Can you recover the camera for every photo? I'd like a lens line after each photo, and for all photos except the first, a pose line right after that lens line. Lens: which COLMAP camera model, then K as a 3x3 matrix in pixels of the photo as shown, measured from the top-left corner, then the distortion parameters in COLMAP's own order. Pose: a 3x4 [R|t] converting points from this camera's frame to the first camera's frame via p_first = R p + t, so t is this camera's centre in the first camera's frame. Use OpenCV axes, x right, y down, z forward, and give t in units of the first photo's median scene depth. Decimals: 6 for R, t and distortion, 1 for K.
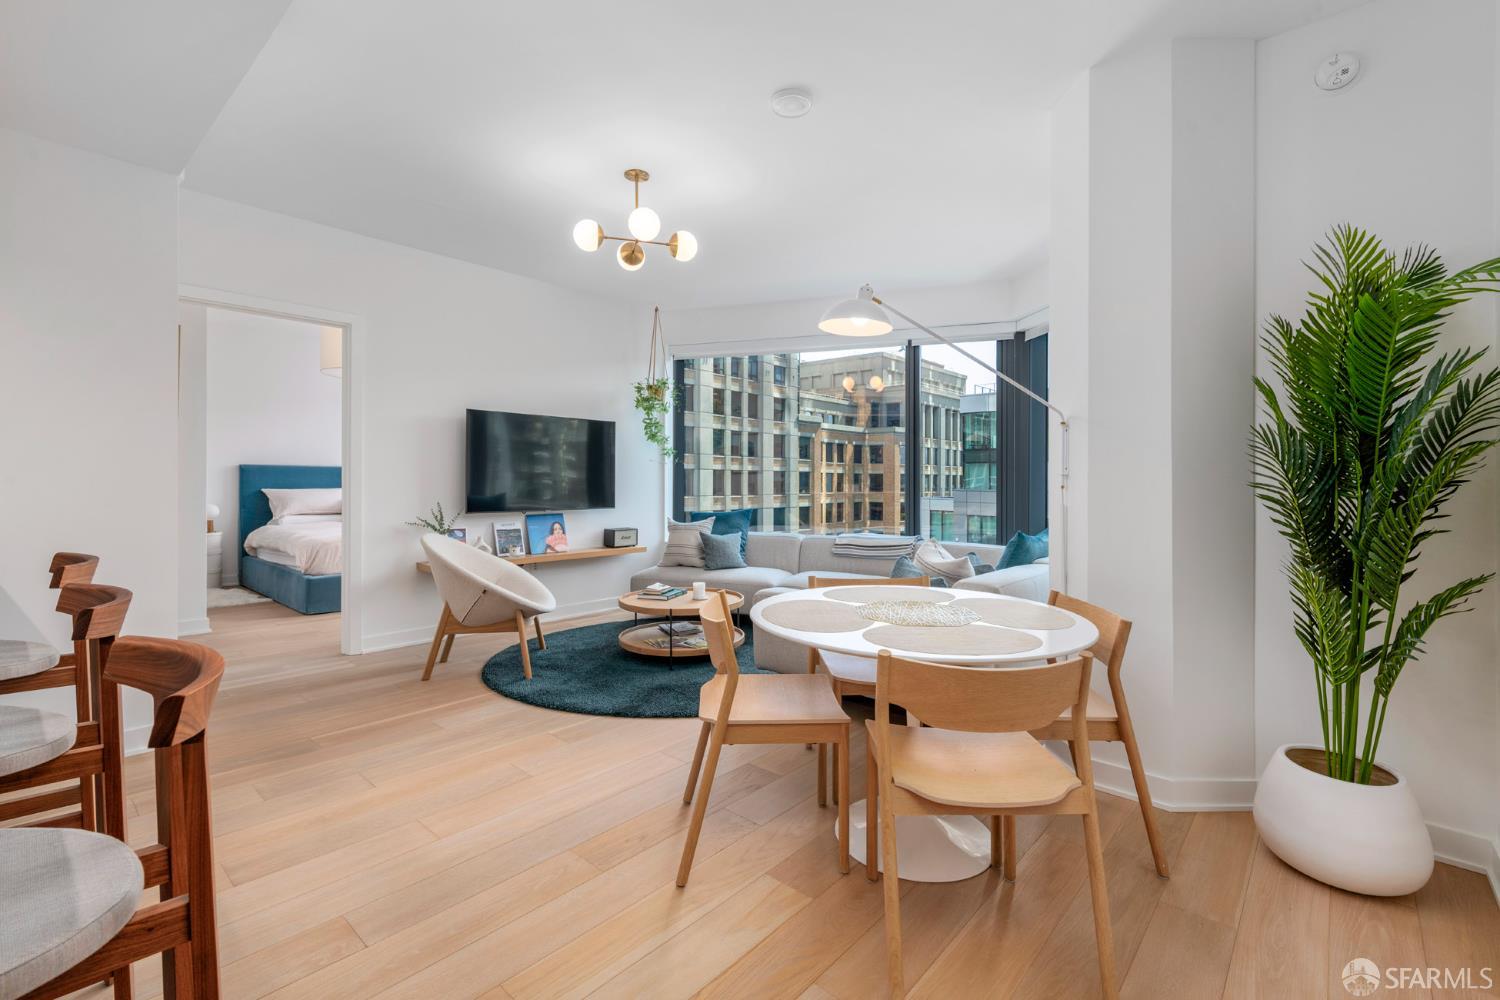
lens RADIAL K [[709.2, 0, 753.7], [0, 709.2, 489.8], [0, 0, 1]] dist [-0.001752, 0.000757]
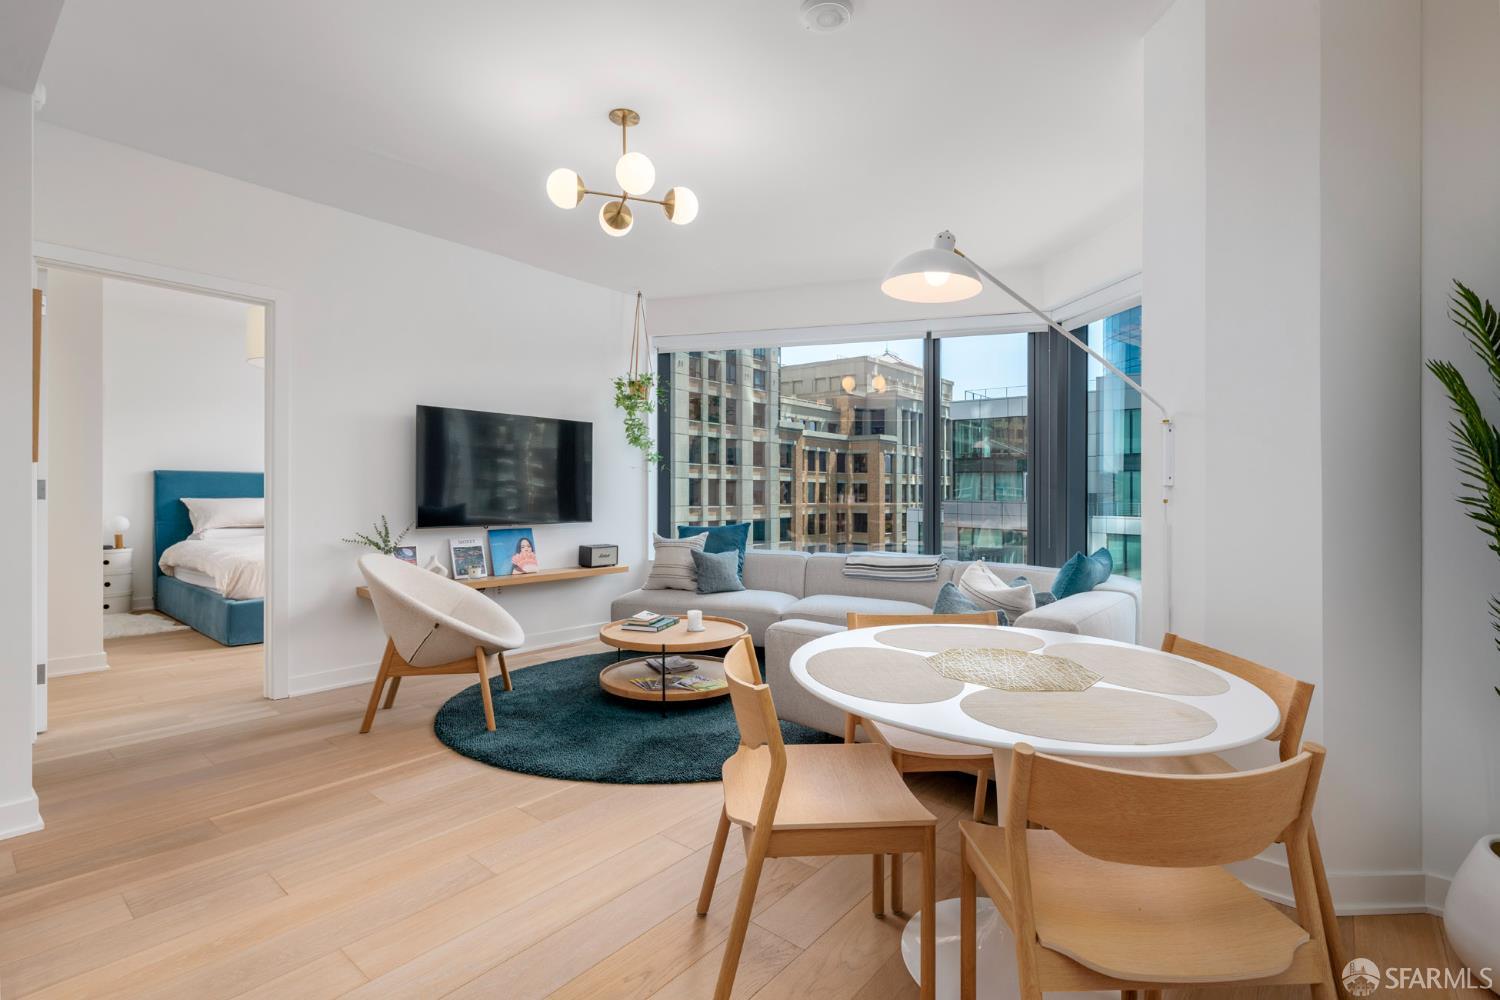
lens RADIAL K [[719.1, 0, 747.2], [0, 719.1, 508.3], [0, 0, 1]] dist [0.001075, -0.001188]
pose [[0.999409, 0.002758, 0.034262, -0.045740], [-0.003179, 0.999920, 0.012259, -0.002991], [-0.034226, -0.012361, 0.999338, 0.144526]]
